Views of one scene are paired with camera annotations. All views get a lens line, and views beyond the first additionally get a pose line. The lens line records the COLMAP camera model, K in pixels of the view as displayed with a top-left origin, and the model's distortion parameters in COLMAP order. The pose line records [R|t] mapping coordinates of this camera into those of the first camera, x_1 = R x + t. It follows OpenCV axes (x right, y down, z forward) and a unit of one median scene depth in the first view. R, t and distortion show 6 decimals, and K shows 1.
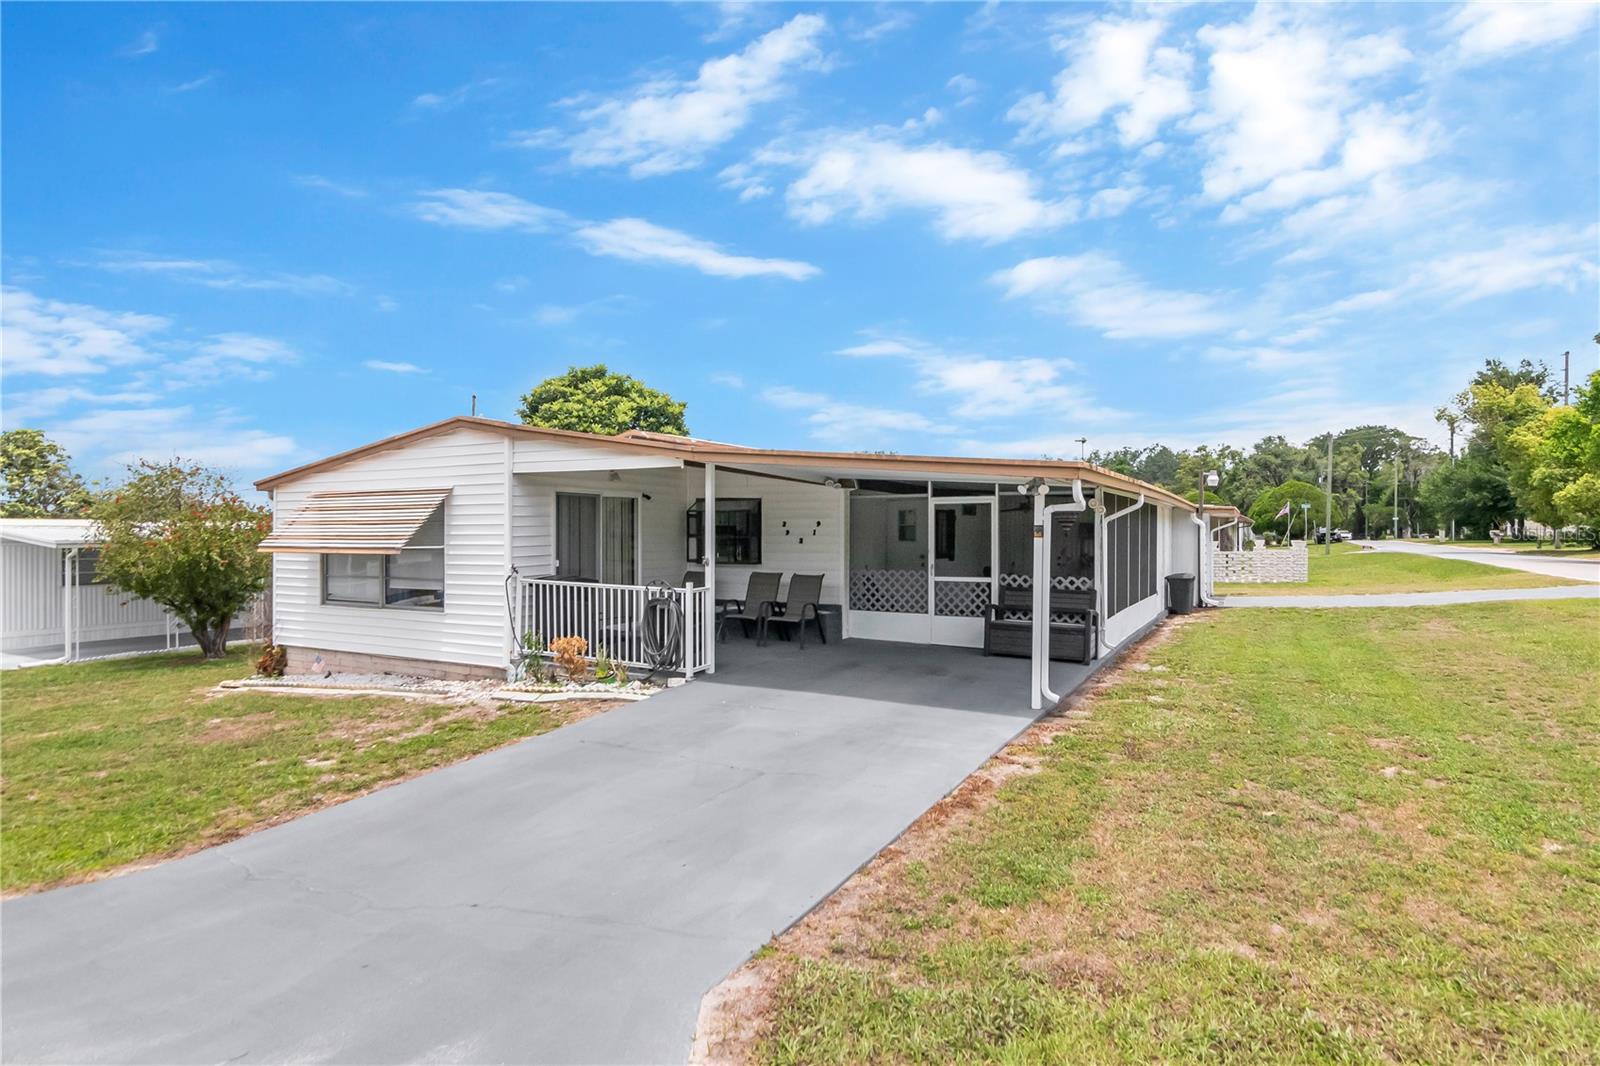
lens RADIAL K [[826.7, 0, 798.5], [0, 826.7, 537.5], [0, 0, 1]] dist [0.000594, -0.010639]
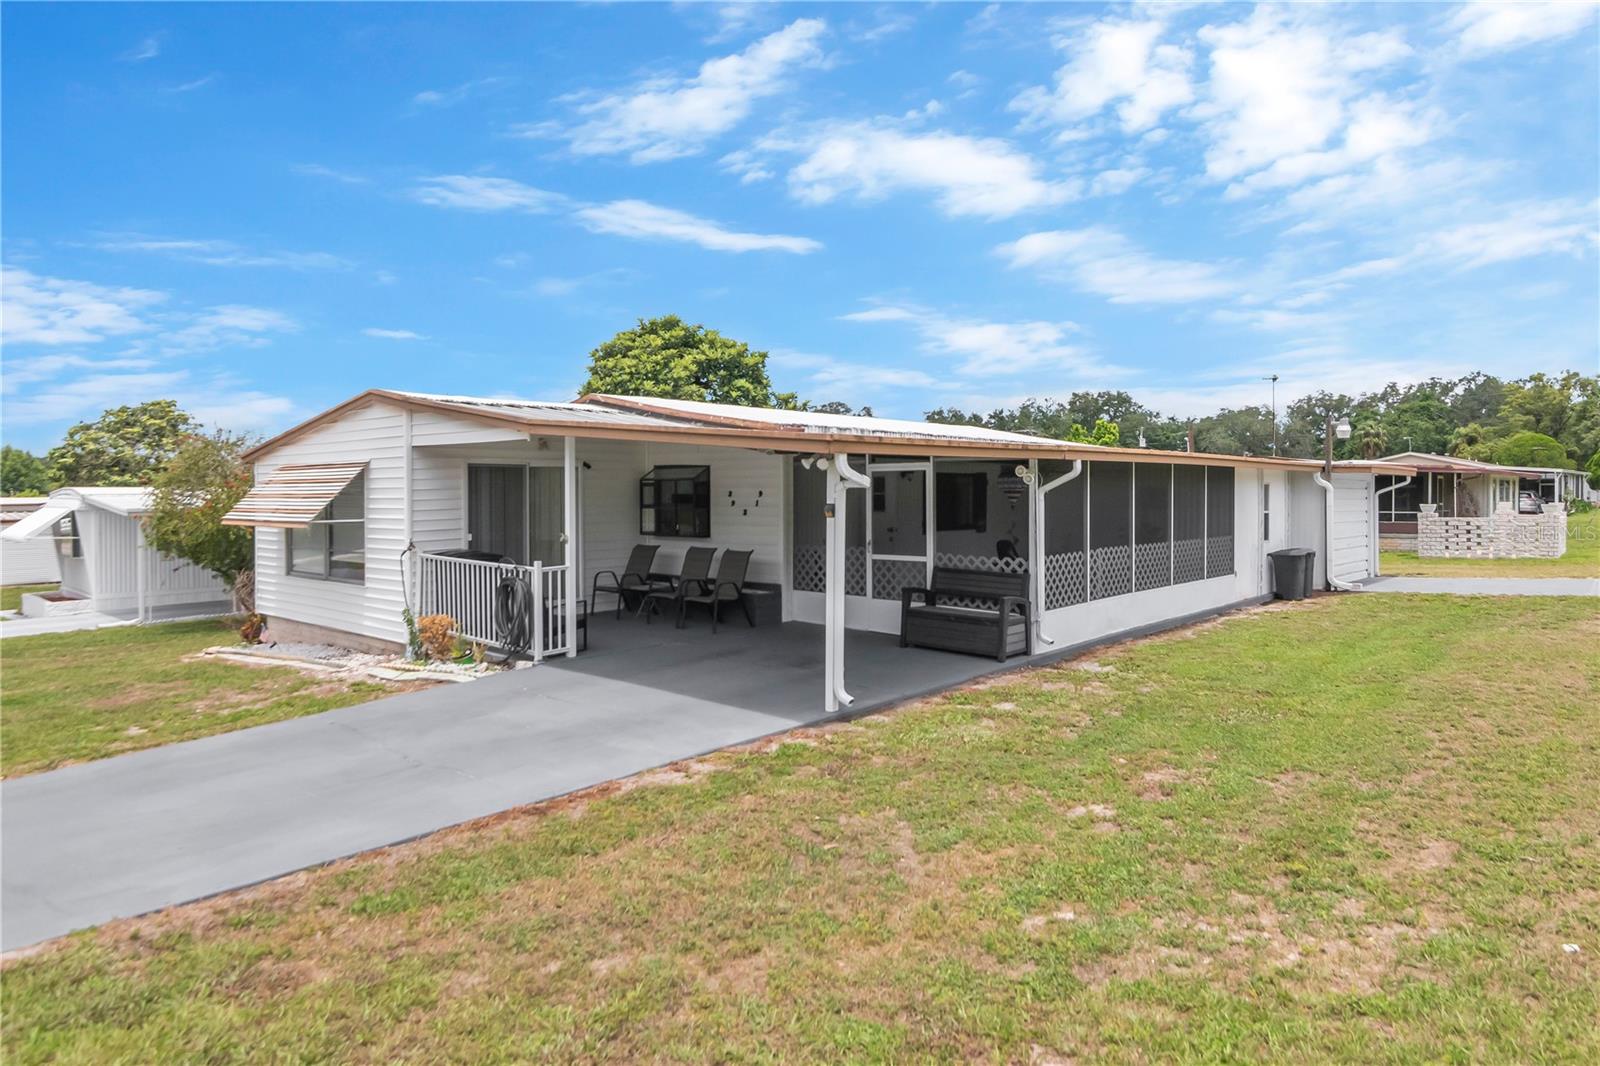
lens RADIAL K [[943.4, 0, 797.3], [0, 943.4, 494.3], [0, 0, 1]] dist [-0.002174, -0.001481]
pose [[0.974946, -0.004096, -0.222402, 0.306265], [0.003875, 0.999991, -0.001430, -0.014962], [0.222406, 0.000533, 0.974954, 0.006861]]
